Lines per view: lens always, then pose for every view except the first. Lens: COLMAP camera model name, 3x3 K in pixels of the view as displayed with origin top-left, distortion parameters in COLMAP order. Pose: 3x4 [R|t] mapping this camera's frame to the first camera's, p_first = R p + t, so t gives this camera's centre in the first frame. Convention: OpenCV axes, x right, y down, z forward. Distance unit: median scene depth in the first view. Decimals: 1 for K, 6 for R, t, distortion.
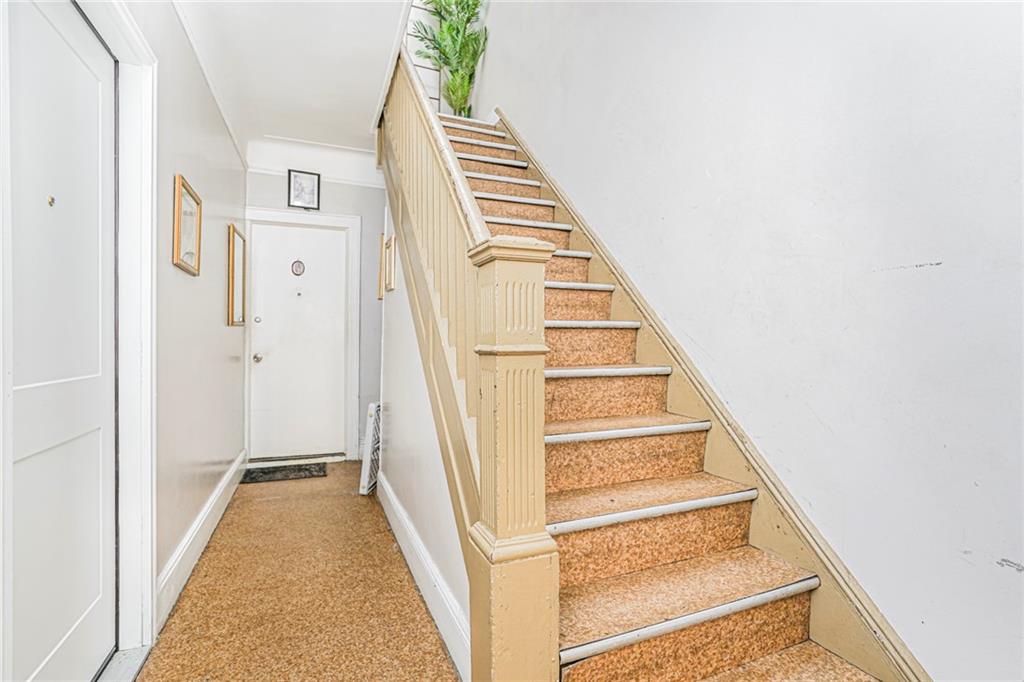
lens RADIAL K [[473.3, 0, 509.3], [0, 473.3, 337.4], [0, 0, 1]] dist [-0.006369, 0.001708]
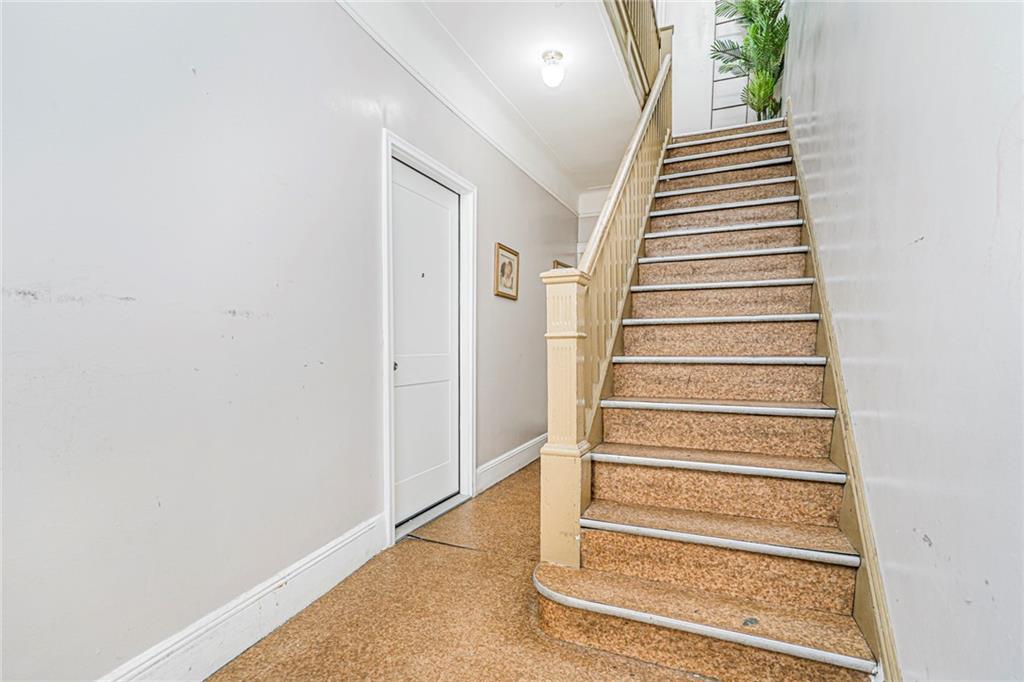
lens RADIAL K [[473.3, 0, 521.0], [0, 473.3, 345.0], [0, 0, 1]] dist [-0.006369, 0.001708]
pose [[0.699292, -0.005880, -0.714812, 0.724122], [0.007422, 0.999972, -0.000965, 0.038990], [0.714797, -0.004631, 0.699316, -0.189995]]
